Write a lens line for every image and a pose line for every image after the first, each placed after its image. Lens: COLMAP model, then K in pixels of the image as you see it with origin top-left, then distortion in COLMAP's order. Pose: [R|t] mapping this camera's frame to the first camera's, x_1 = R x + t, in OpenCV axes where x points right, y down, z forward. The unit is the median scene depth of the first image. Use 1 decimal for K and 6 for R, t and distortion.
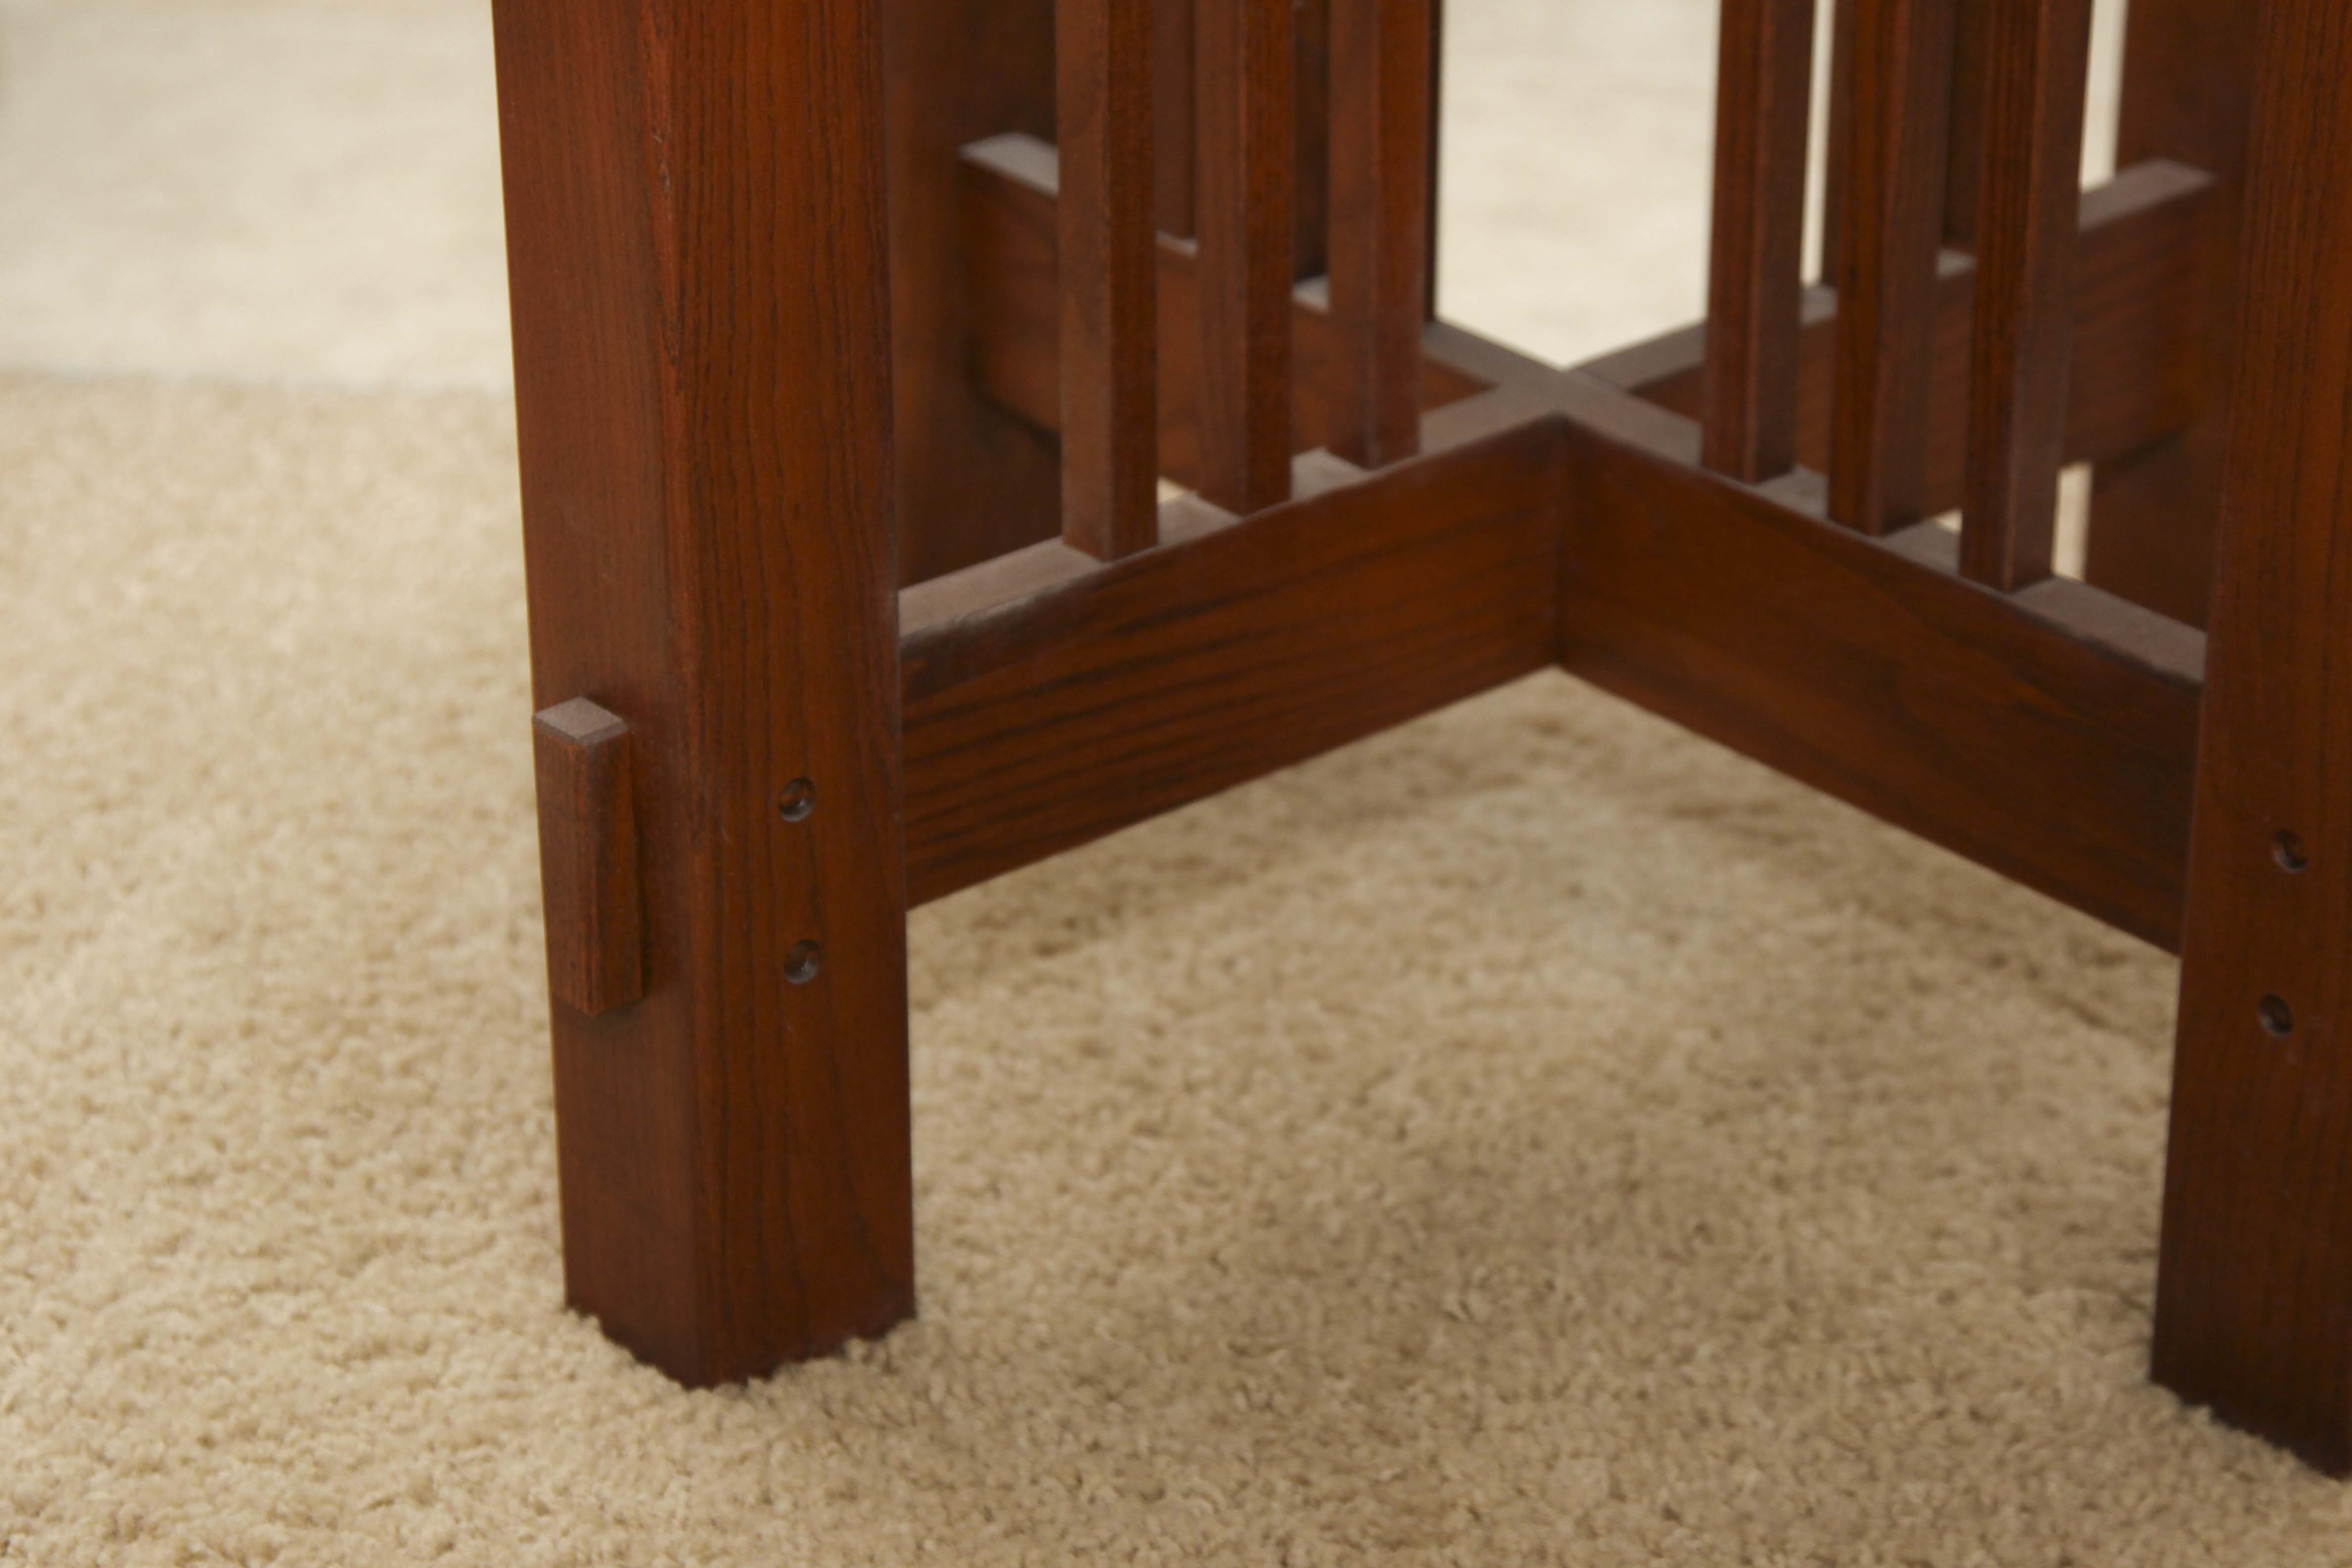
lens RADIAL K [[6584.3, 0, 1188.0], [0, 6584.3, 770.9], [0, 0, 1]] dist [0.196919, 0.000000]
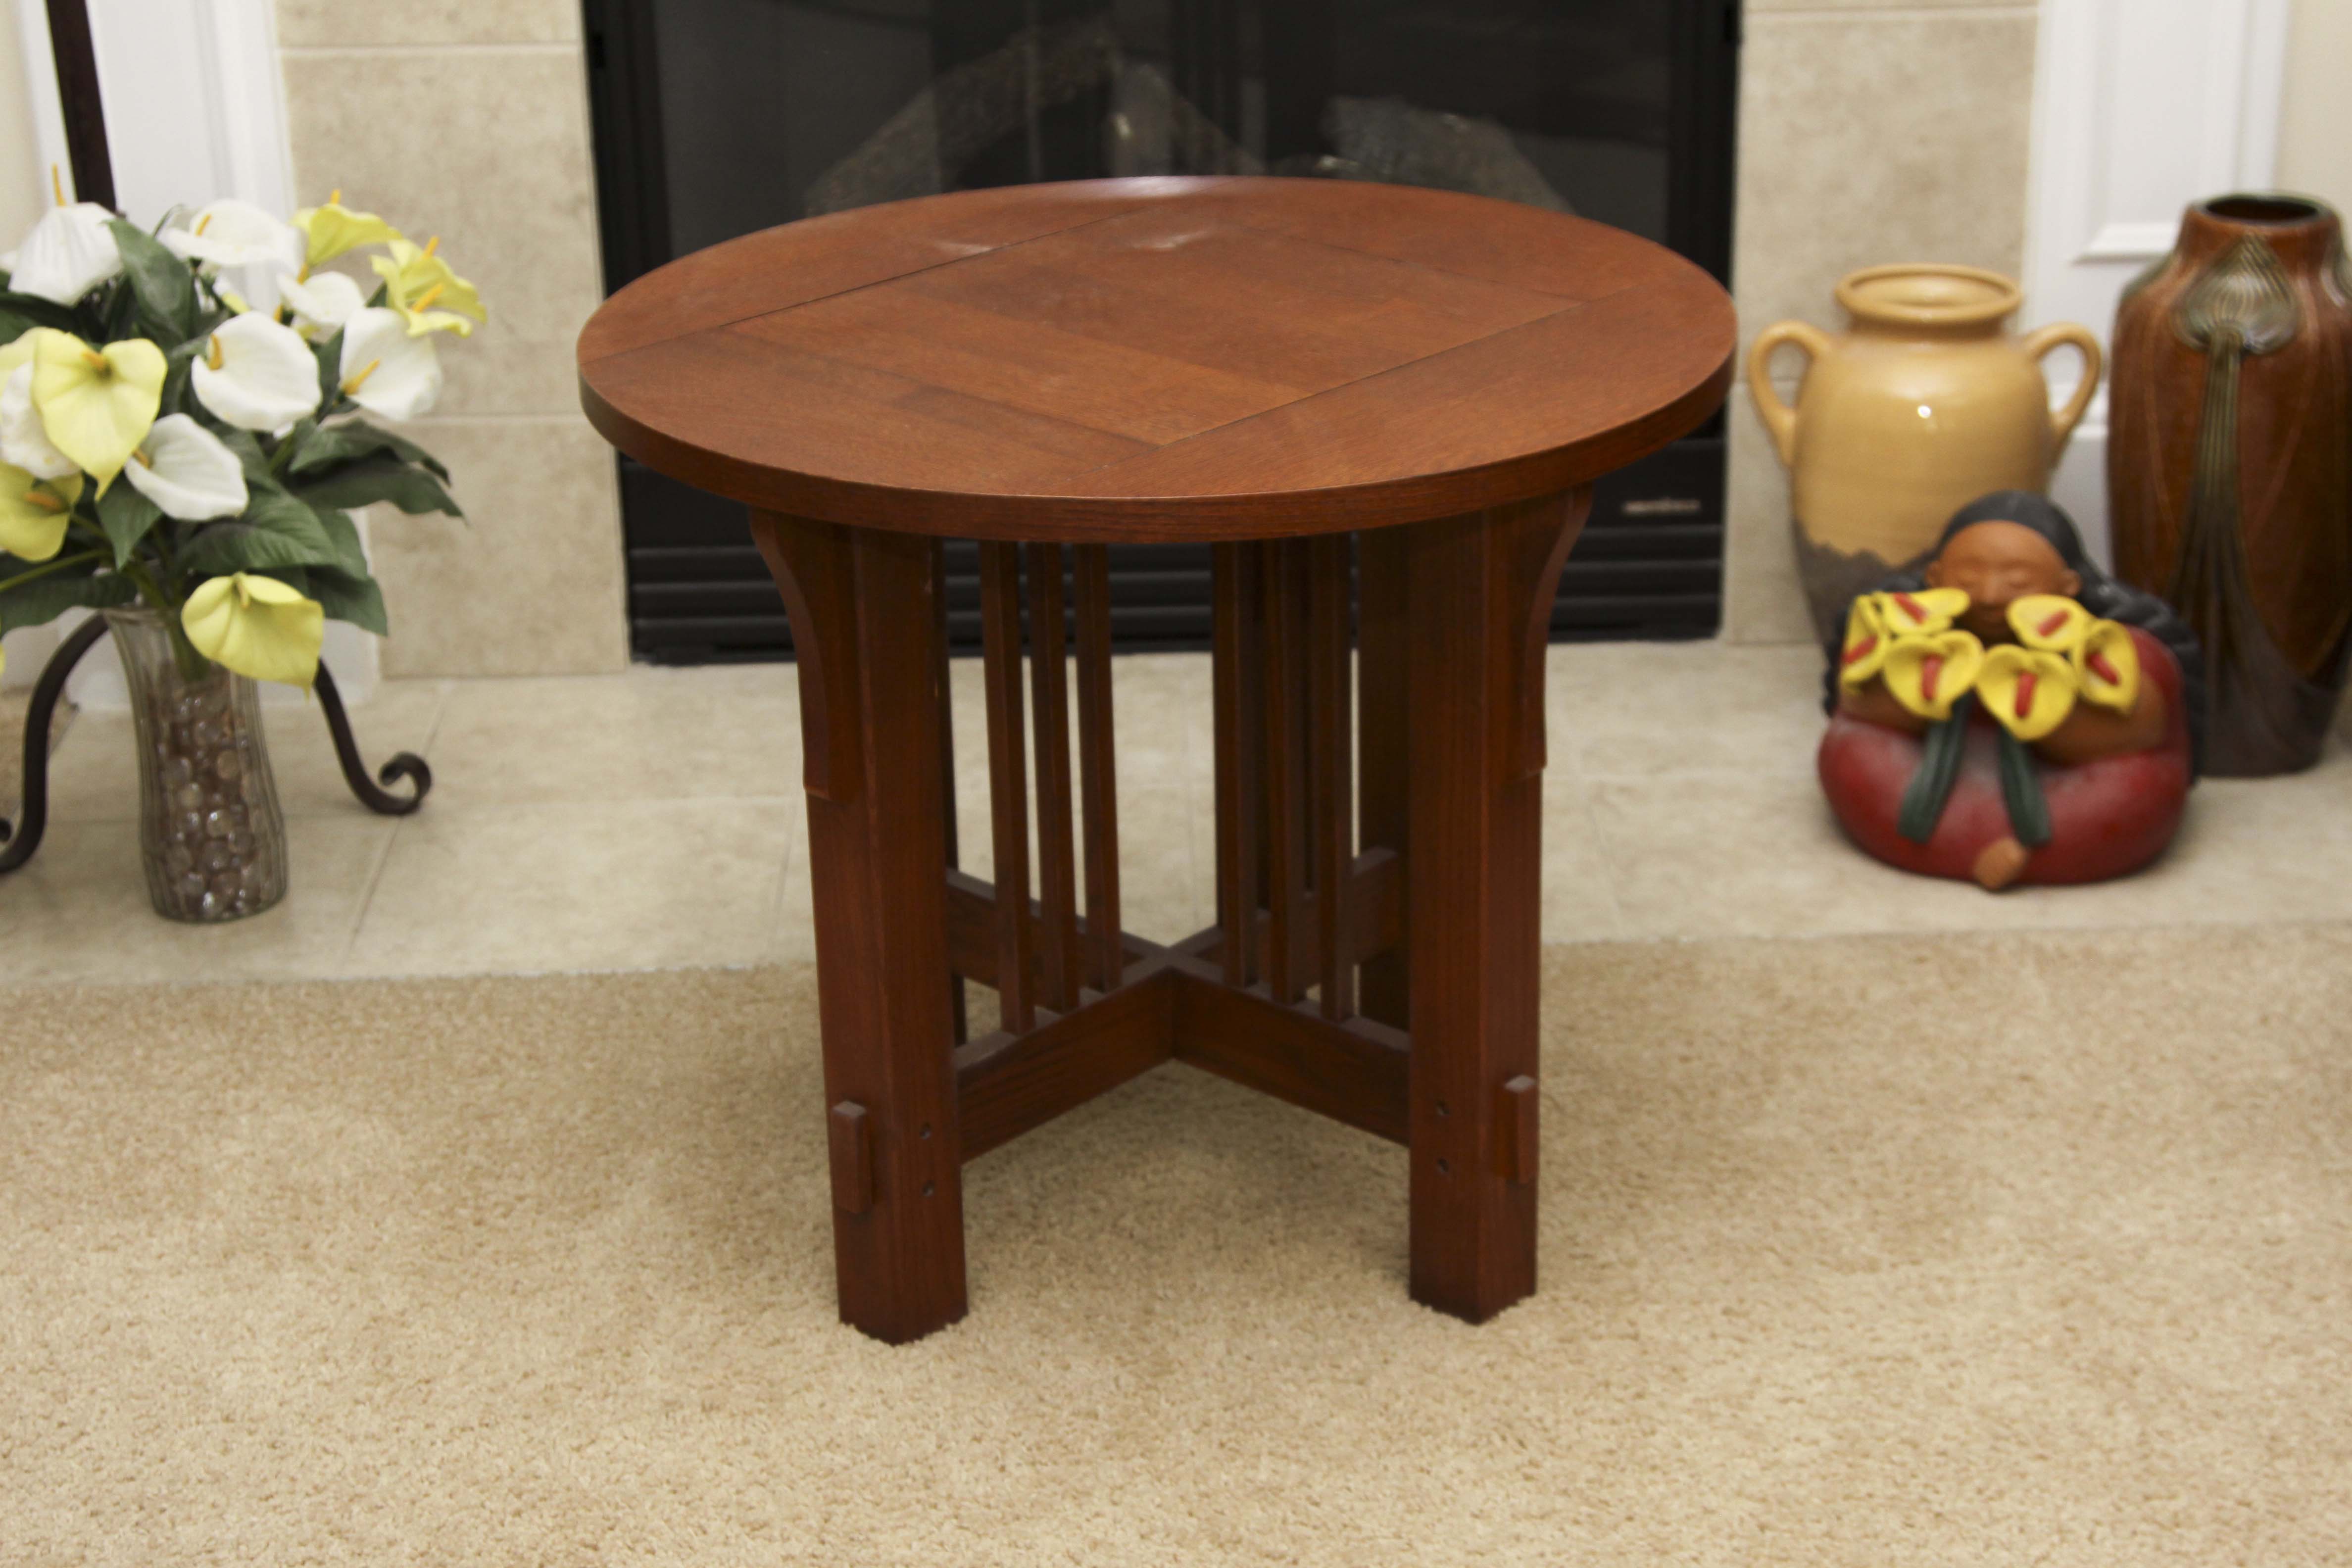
lens RADIAL K [[4080.4, 0, 1193.1], [0, 4080.4, 784.7], [0, 0, 1]] dist [0.049388, 0.000000]
pose [[0.992213, -0.069716, 0.103209, -0.106611], [0.076545, 0.995026, -0.063753, -0.021336], [-0.098251, 0.071156, 0.992615, -0.706238]]
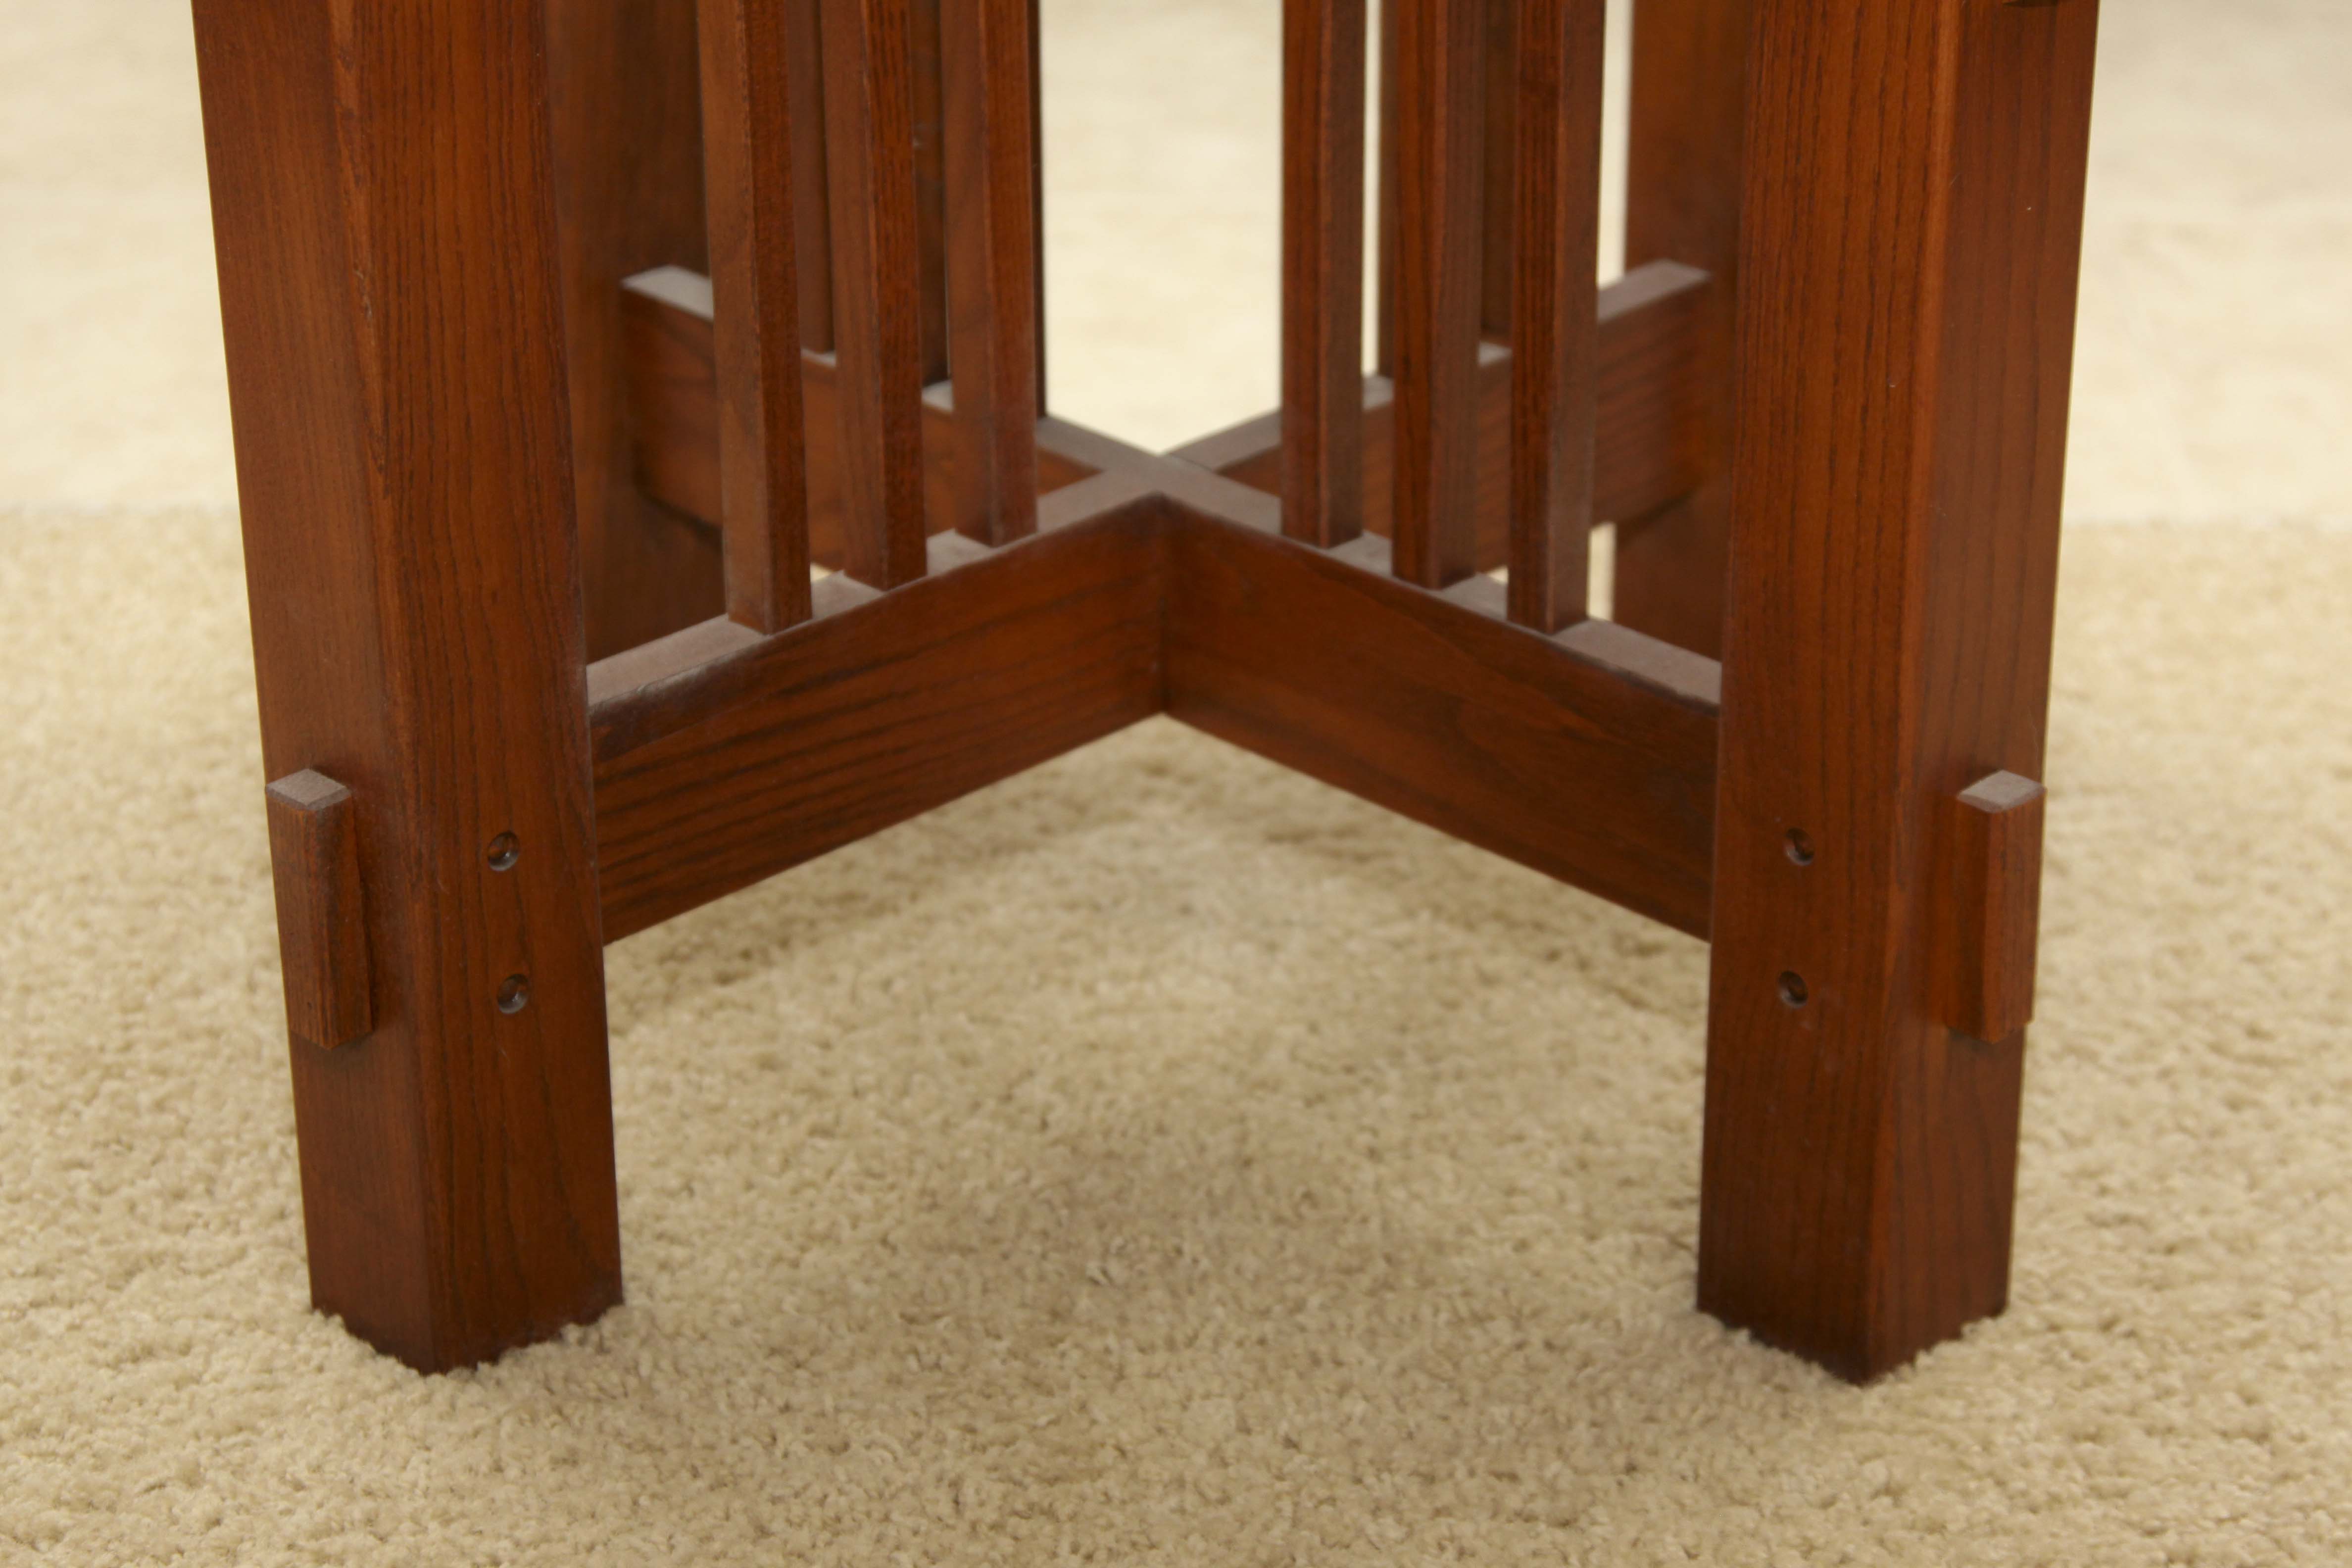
lens RADIAL K [[5793.1, 0, 1226.9], [0, 5793.1, 763.2], [0, 0, 1]] dist [0.154089, 0.000000]
pose [[0.996948, -0.036779, 0.068864, -0.003042], [0.037593, 0.999237, -0.010554, 0.004115], [-0.068423, 0.013111, 0.997570, -0.008464]]
